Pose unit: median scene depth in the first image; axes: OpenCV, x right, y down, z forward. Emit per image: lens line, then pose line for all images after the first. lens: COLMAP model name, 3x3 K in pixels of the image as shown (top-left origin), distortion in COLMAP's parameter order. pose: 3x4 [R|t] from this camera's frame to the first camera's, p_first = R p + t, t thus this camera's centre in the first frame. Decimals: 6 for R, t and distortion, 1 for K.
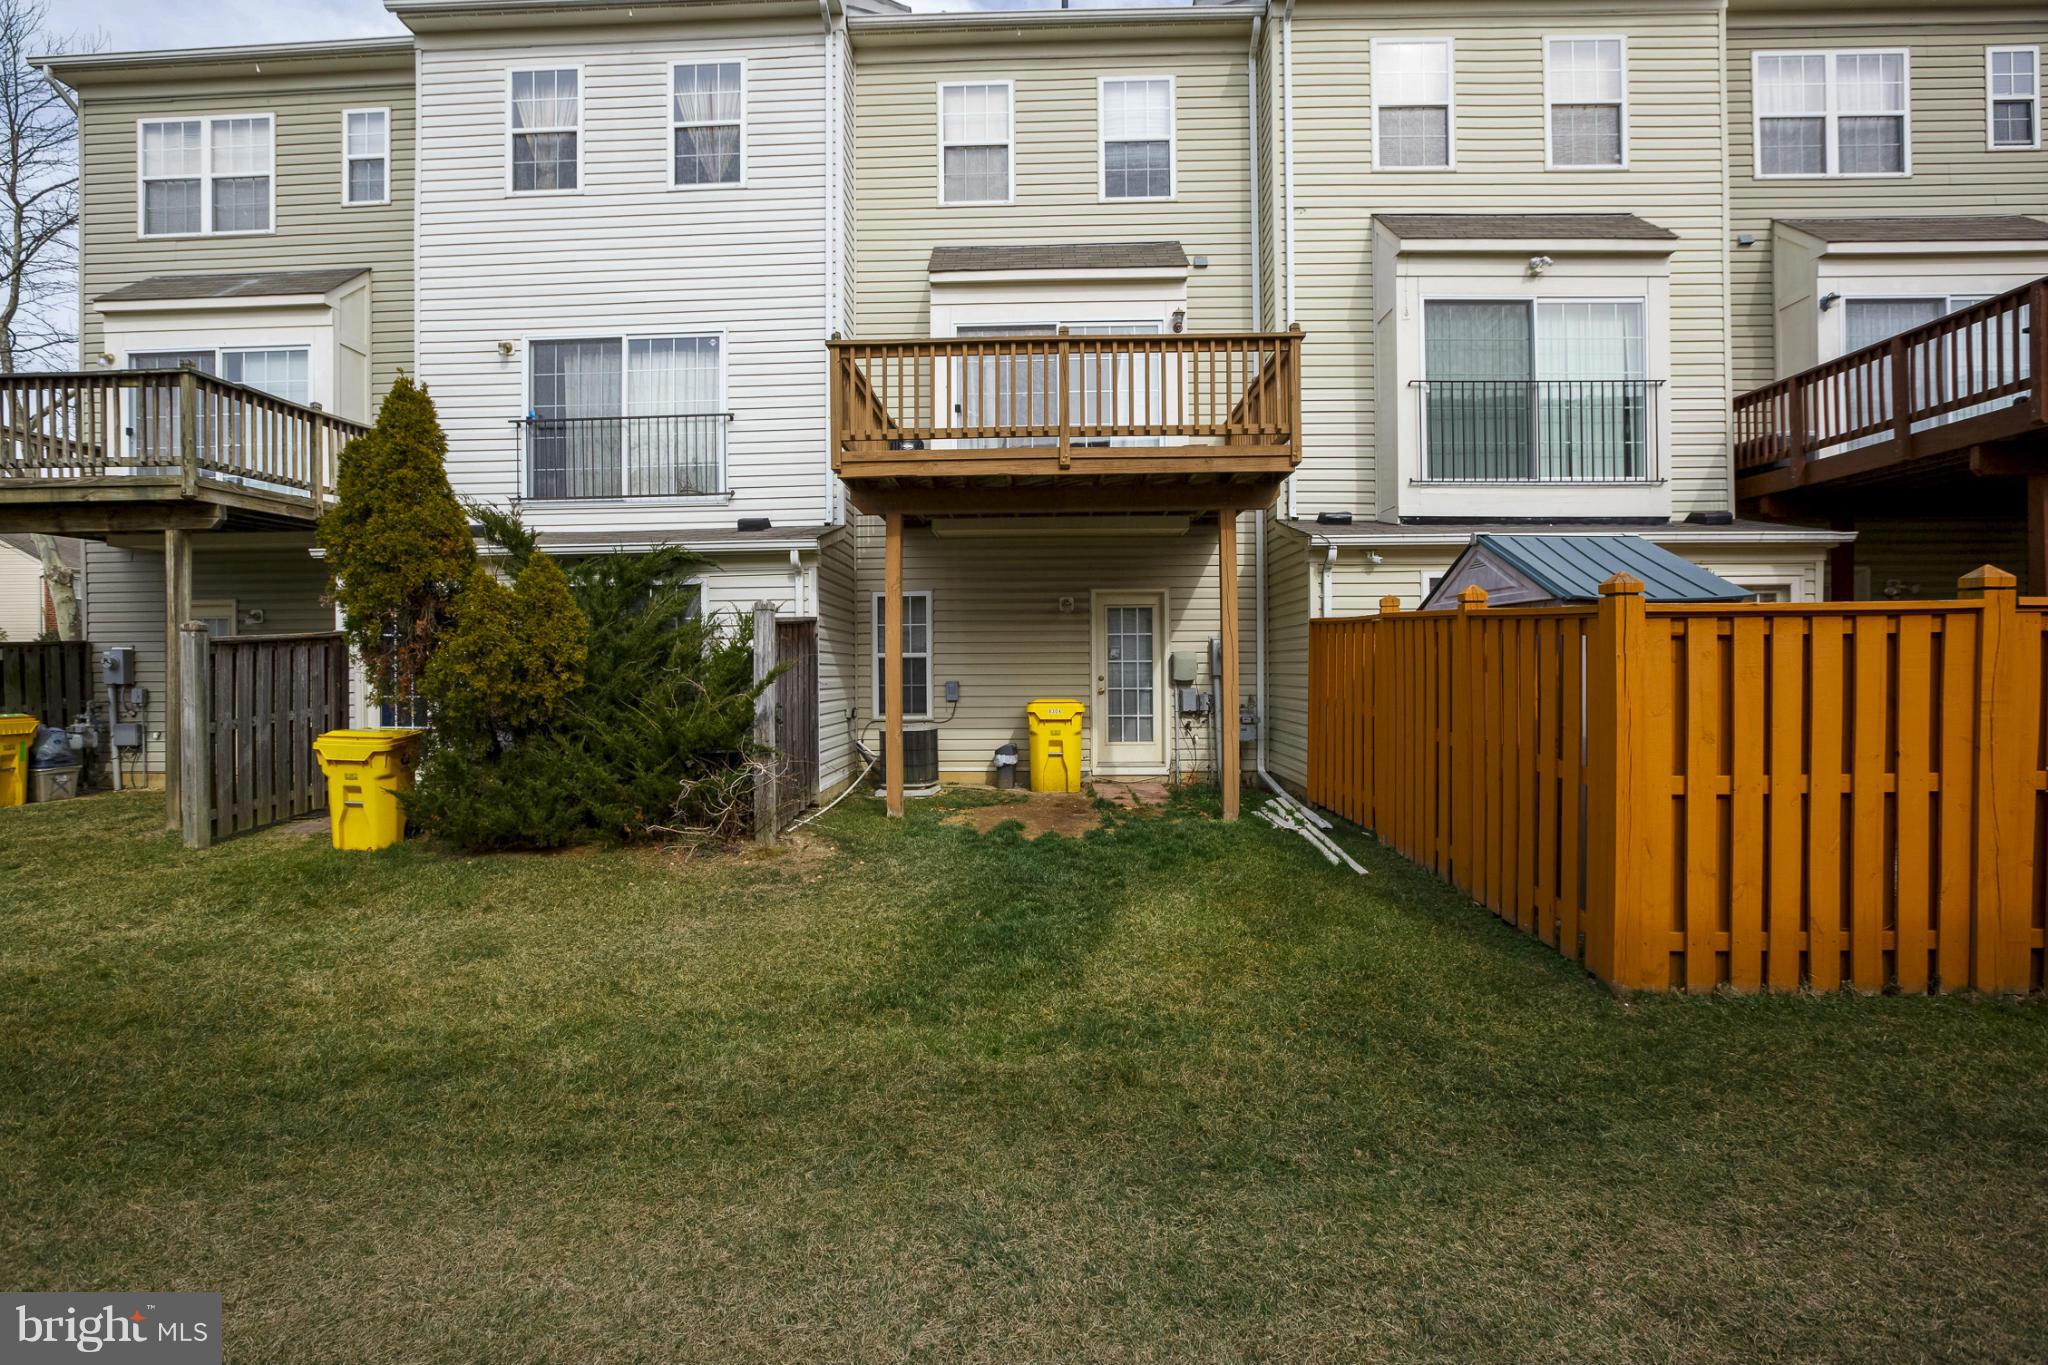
lens RADIAL K [[933.5, 0, 994.2], [0, 933.5, 670.5], [0, 0, 1]] dist [-0.039444, 0.012024]
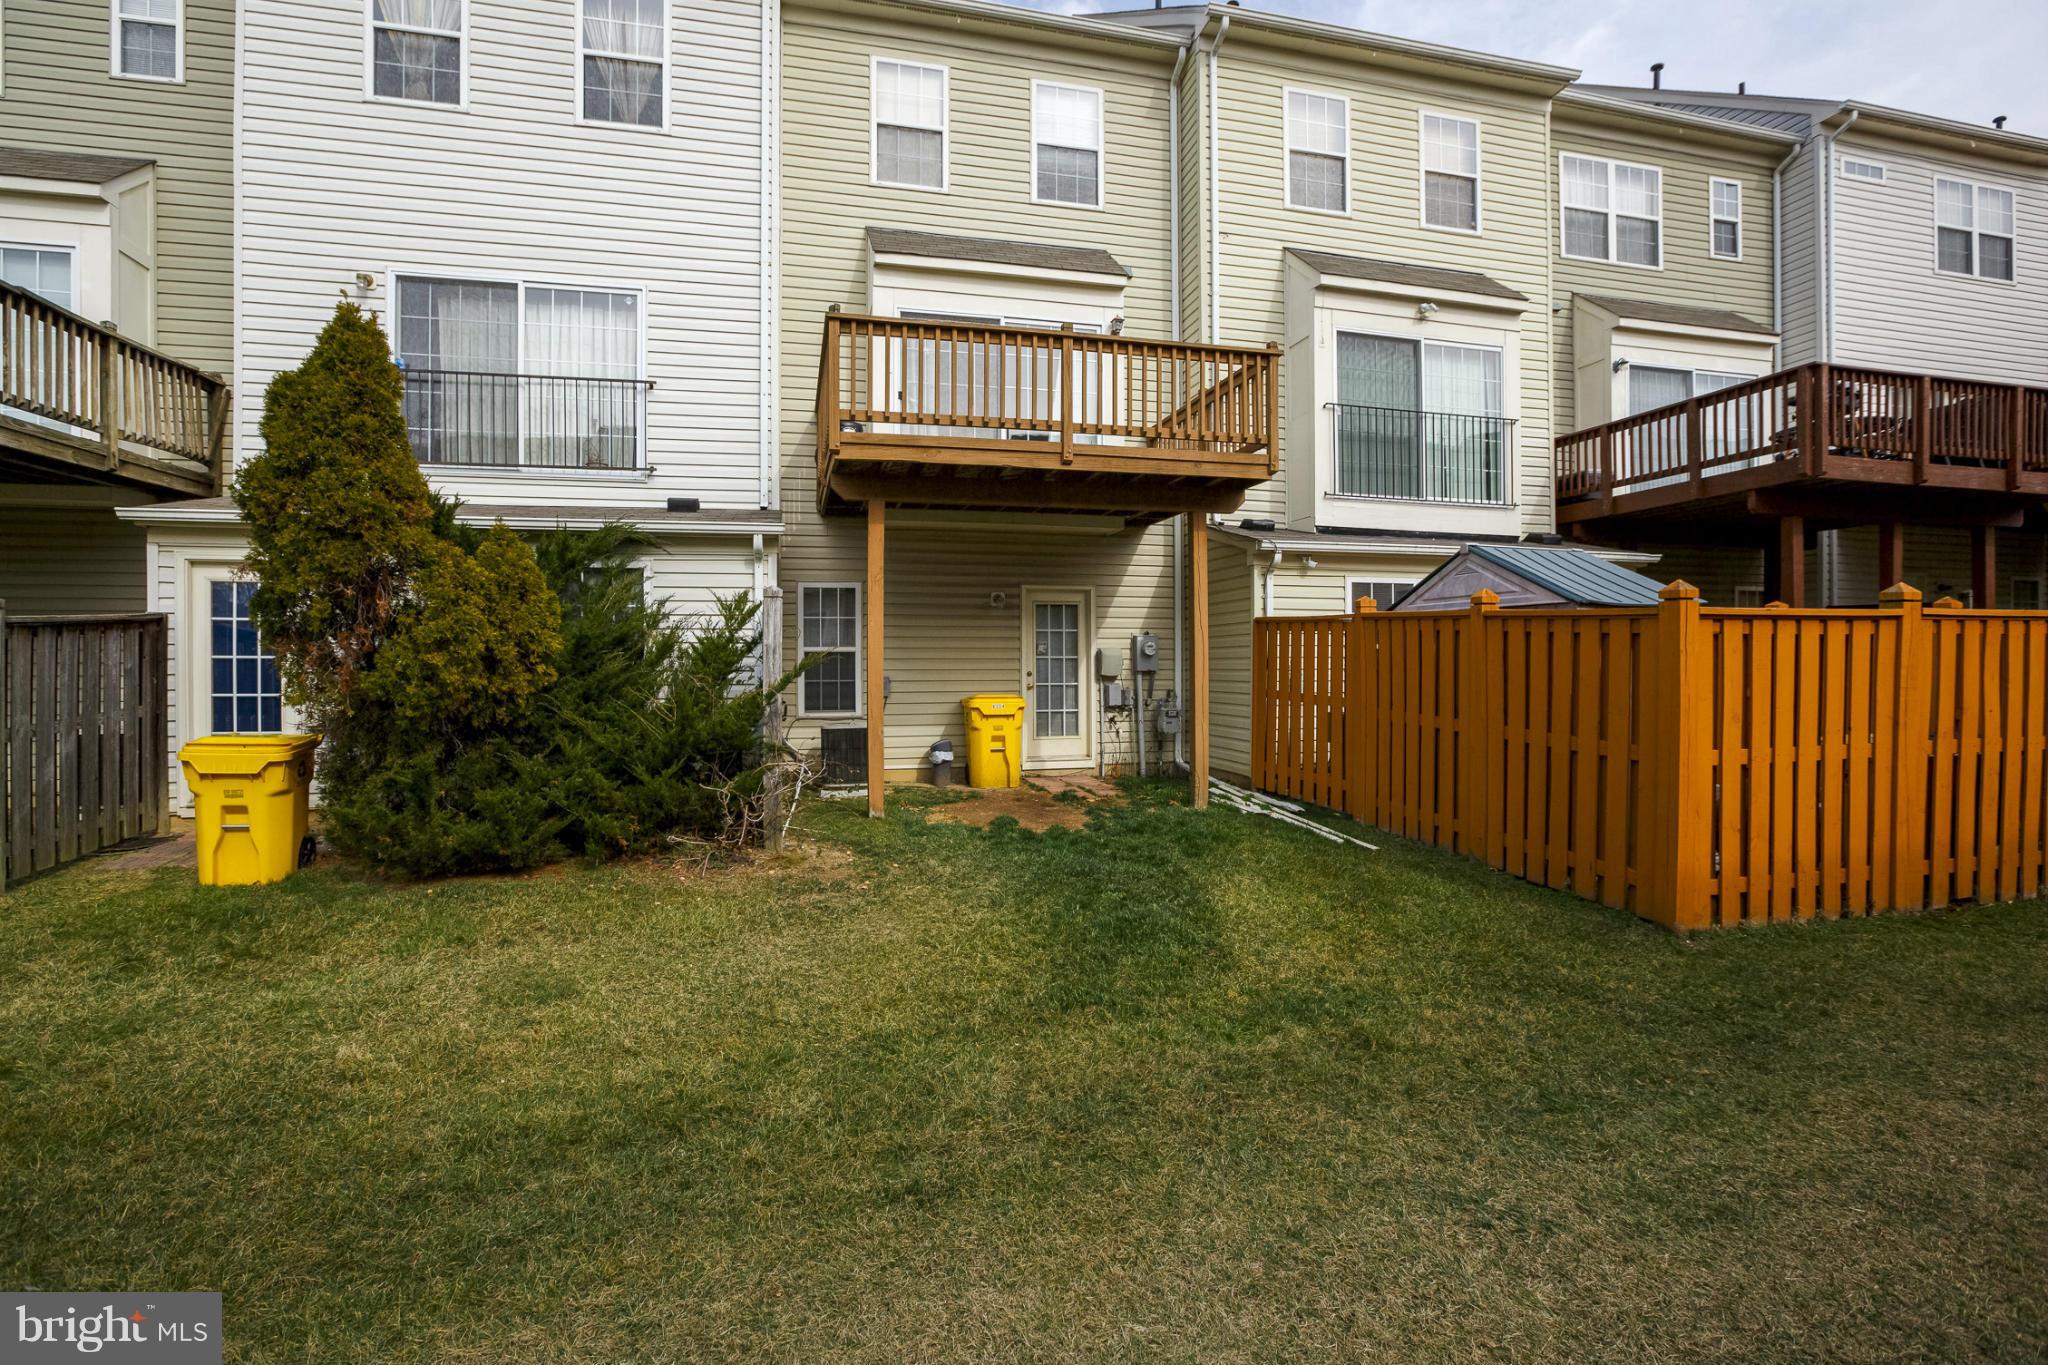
lens RADIAL K [[933.5, 0, 994.2], [0, 933.5, 670.5], [0, 0, 1]] dist [-0.039444, 0.012024]
pose [[0.962449, 0.001812, 0.271456, -0.228955], [-0.002022, 0.999998, 0.000494, 0.005162], [-0.271455, -0.001025, 0.962451, 0.043751]]
